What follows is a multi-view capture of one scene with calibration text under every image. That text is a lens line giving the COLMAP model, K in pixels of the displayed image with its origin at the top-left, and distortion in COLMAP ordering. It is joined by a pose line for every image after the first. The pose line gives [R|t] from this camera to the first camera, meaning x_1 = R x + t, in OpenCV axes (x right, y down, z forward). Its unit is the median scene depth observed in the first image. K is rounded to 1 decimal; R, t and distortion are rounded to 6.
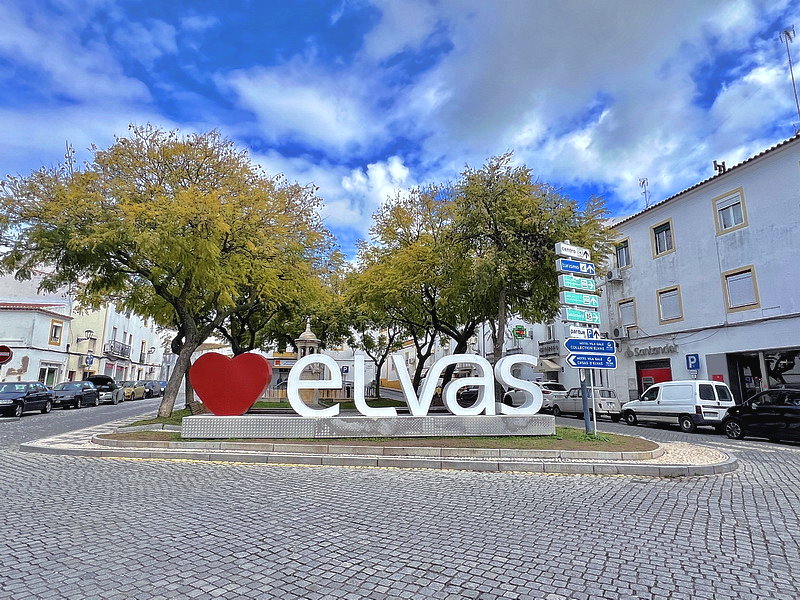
lens RADIAL K [[467.7, 0, 399.4], [0, 467.7, 300.2], [0, 0, 1]] dist [0.002196, -0.001338]
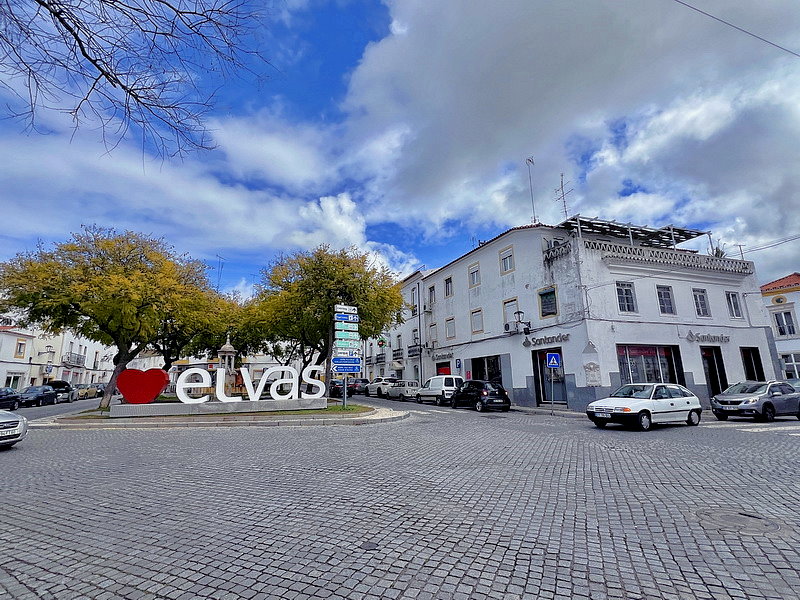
lens RADIAL K [[393.6, 0, 400.8], [0, 393.6, 299.9], [0, 0, 1]] dist [0.000896, 0.000996]
pose [[0.989158, 0.002744, 0.146830, 0.217772], [-0.000118, 0.999840, -0.017889, -0.068242], [-0.146856, 0.017678, 0.989000, -0.350703]]
